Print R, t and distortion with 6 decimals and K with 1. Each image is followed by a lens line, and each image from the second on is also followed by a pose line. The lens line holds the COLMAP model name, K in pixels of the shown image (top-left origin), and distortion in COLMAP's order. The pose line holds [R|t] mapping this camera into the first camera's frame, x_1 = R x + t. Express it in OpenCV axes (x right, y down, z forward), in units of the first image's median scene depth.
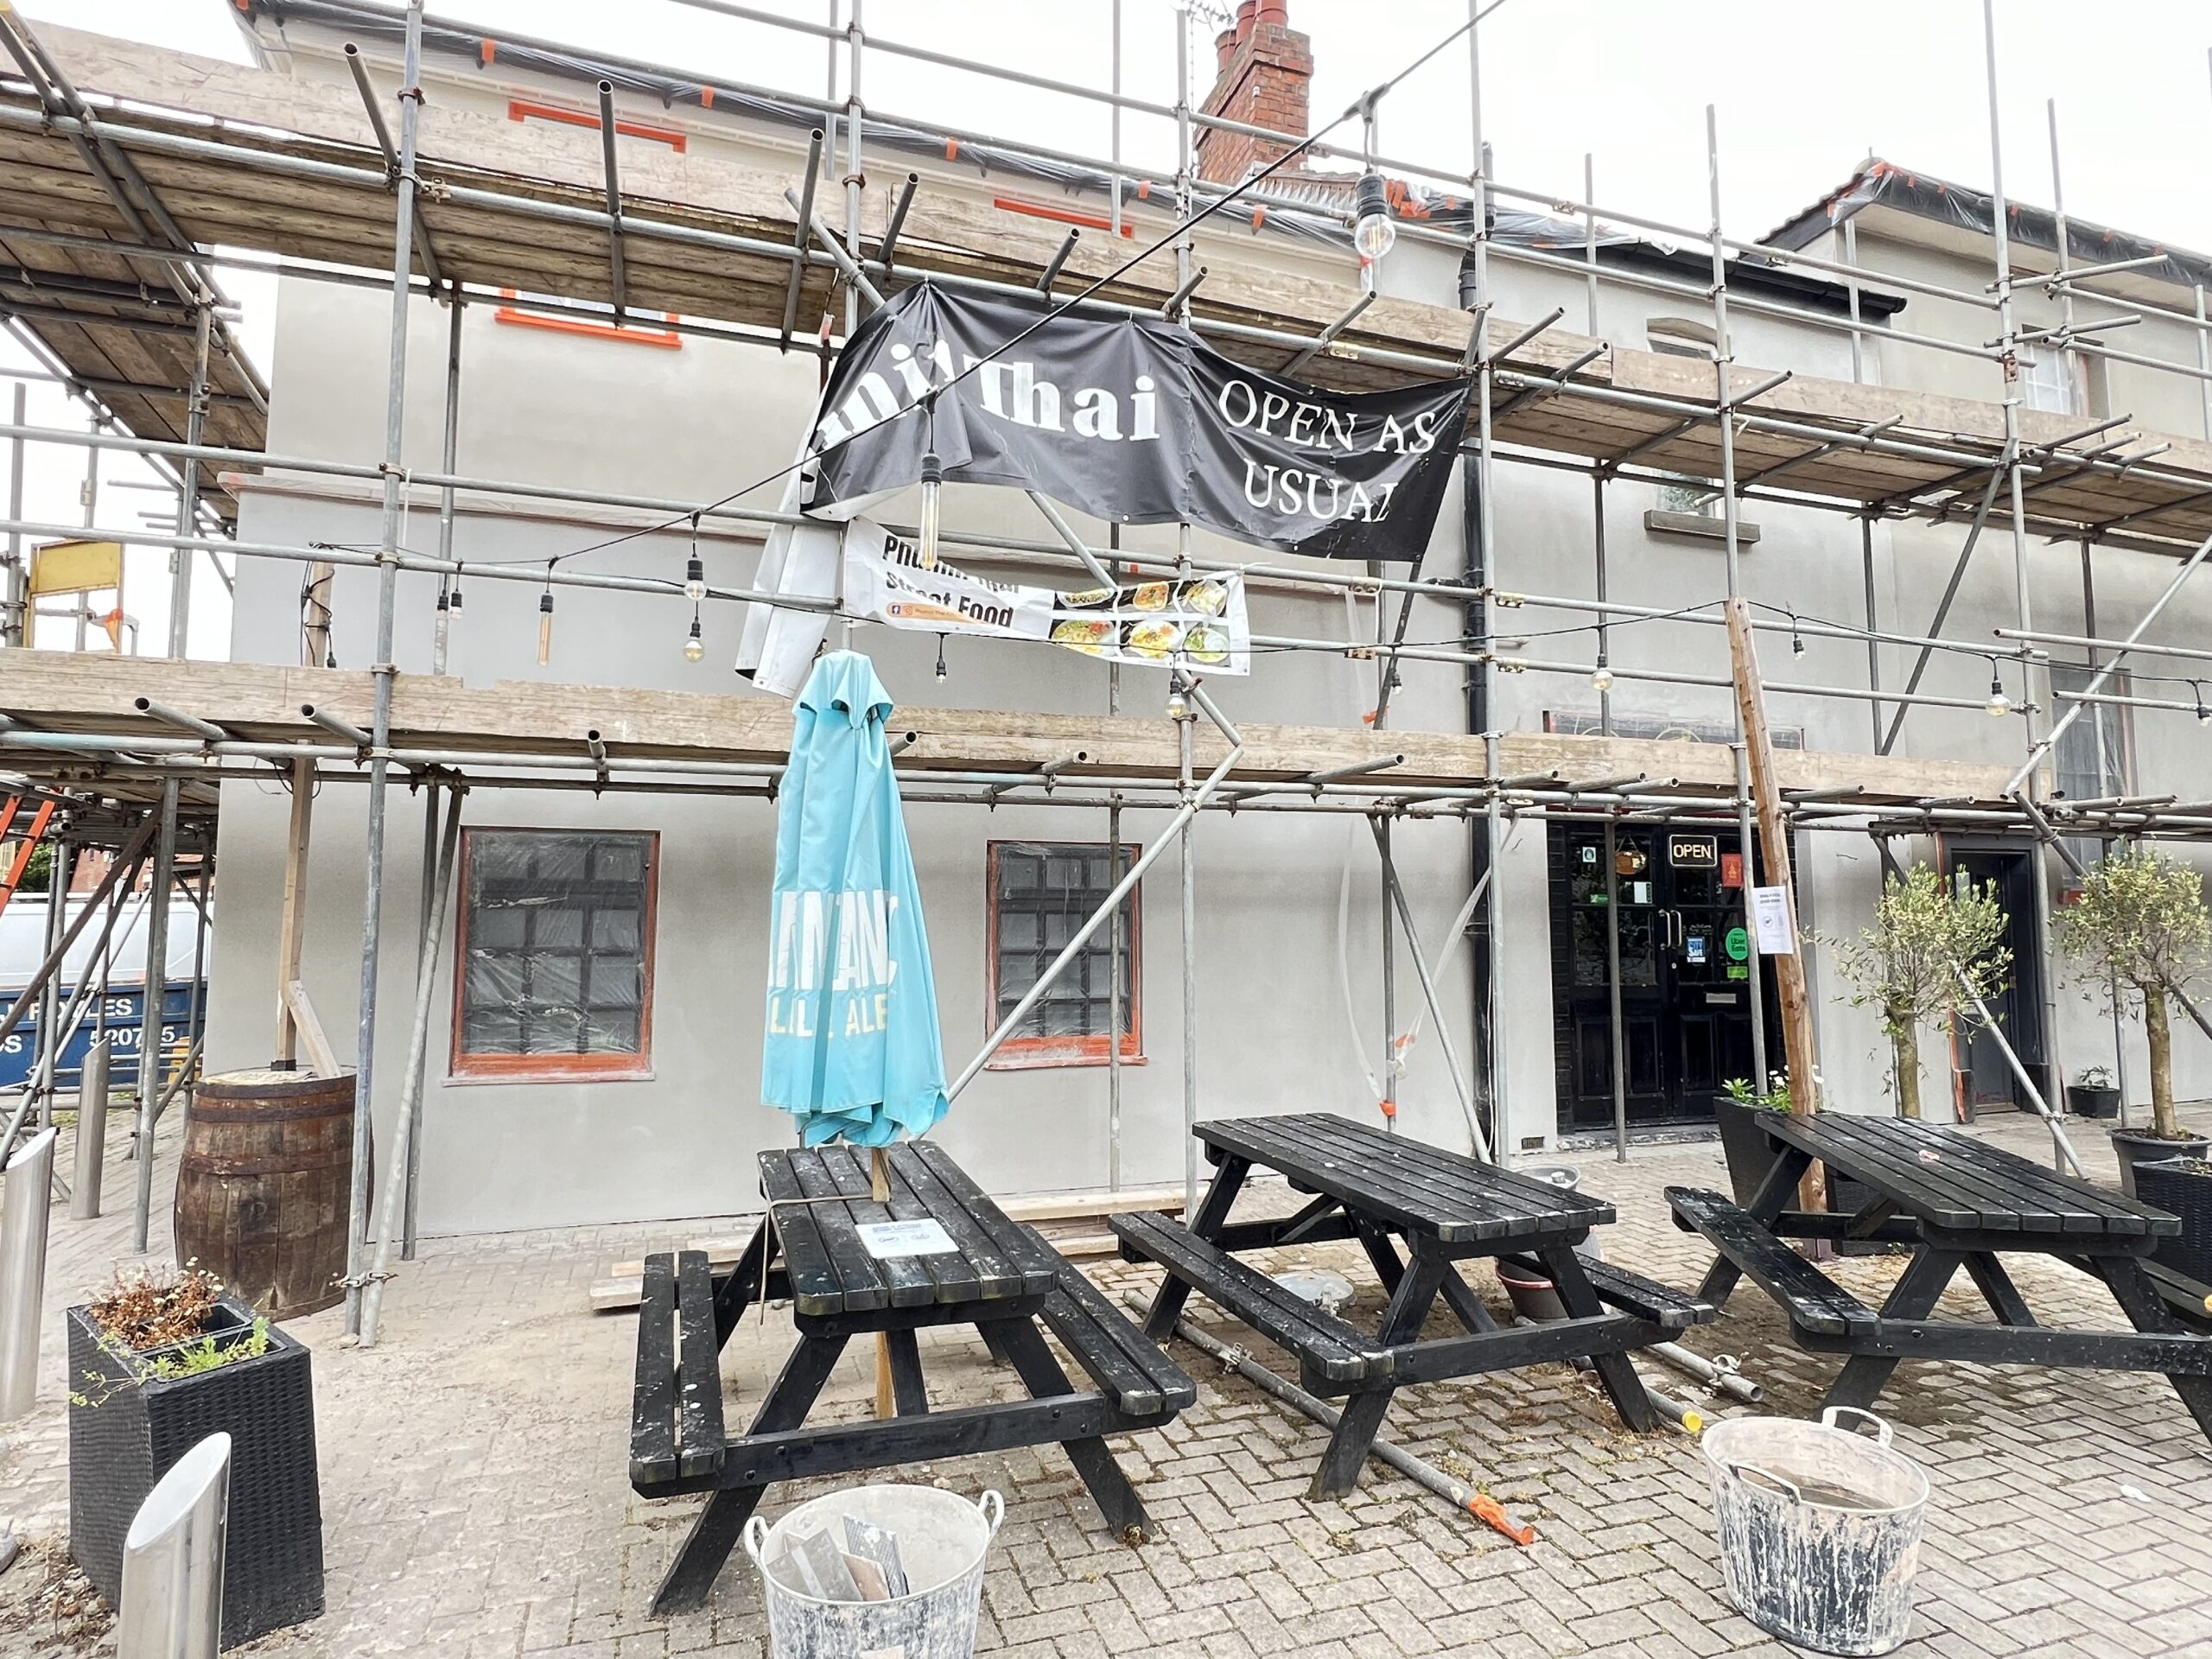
lens RADIAL K [[1043.4, 0, 1106.0], [0, 1043.4, 829.5], [0, 0, 1]] dist [0.010619, 0.000025]
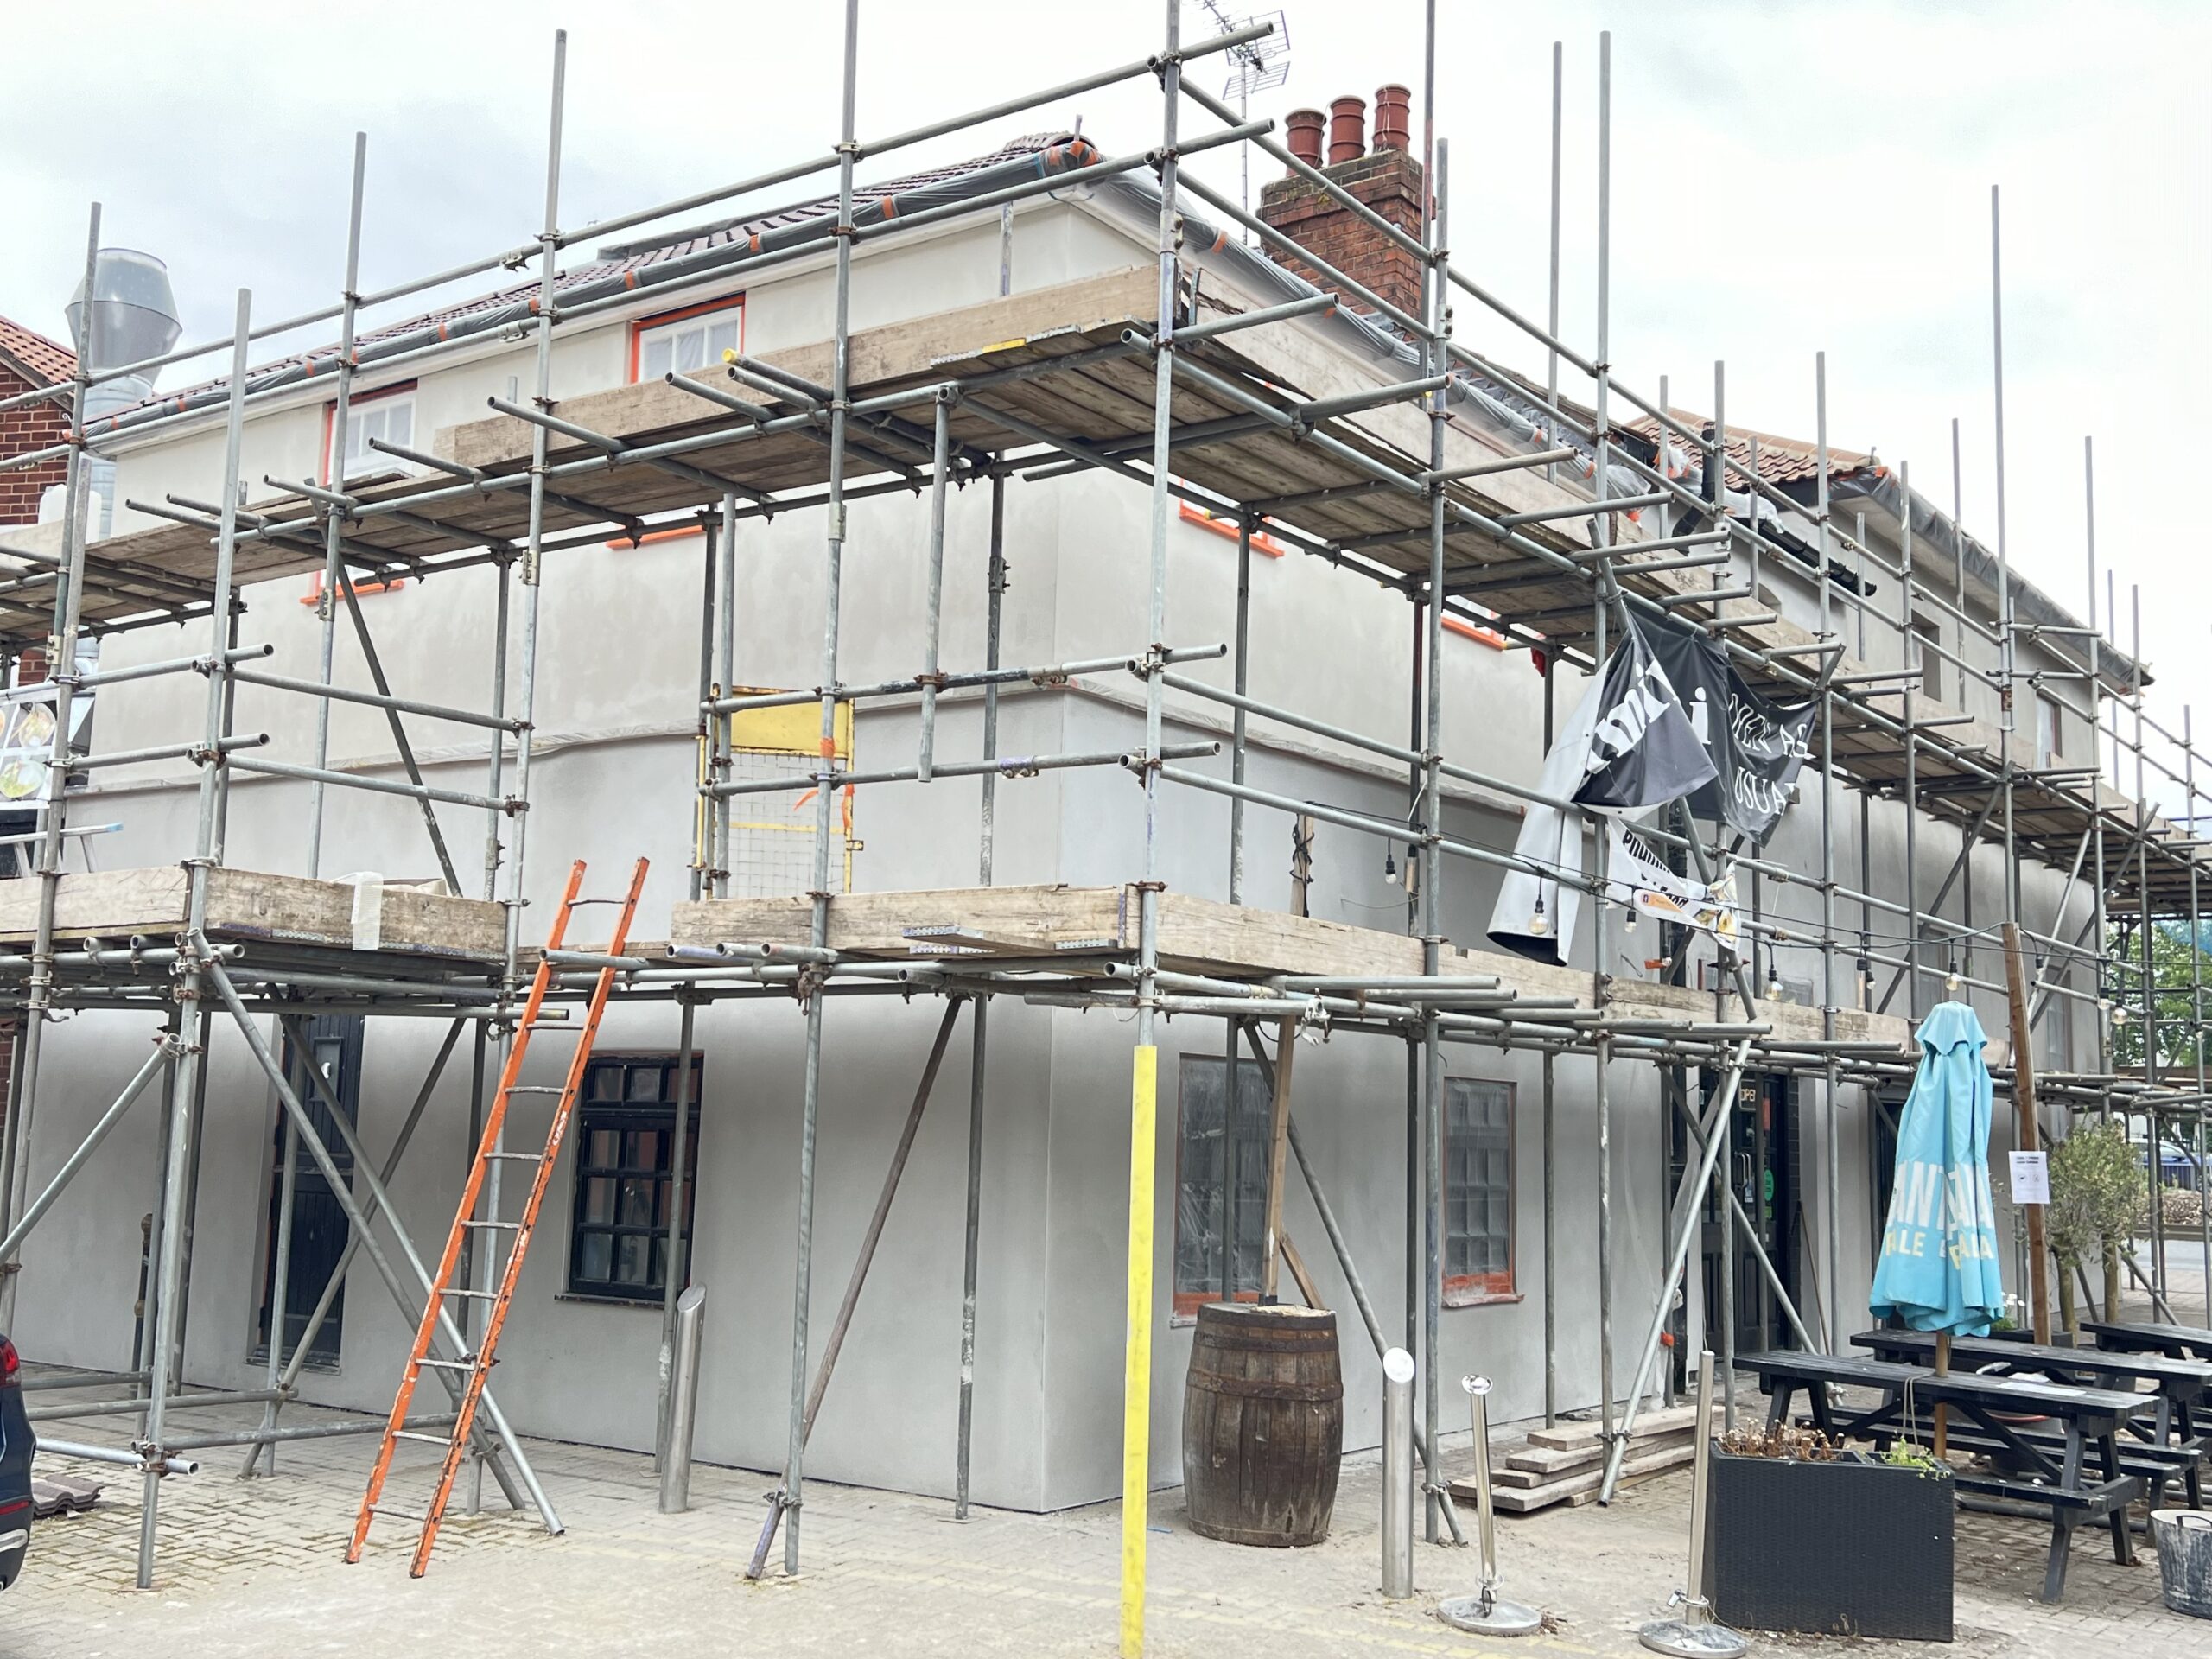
lens RADIAL K [[2278.4, 0, 1106.0], [0, 2278.4, 829.5], [0, 0, 1]] dist [0.206120, 0.010006]
pose [[0.790057, 0.094256, 0.605744, -1.481081], [-0.059117, 0.995218, -0.077755, -0.032814], [-0.610176, 0.025621, 0.791852, -0.444450]]
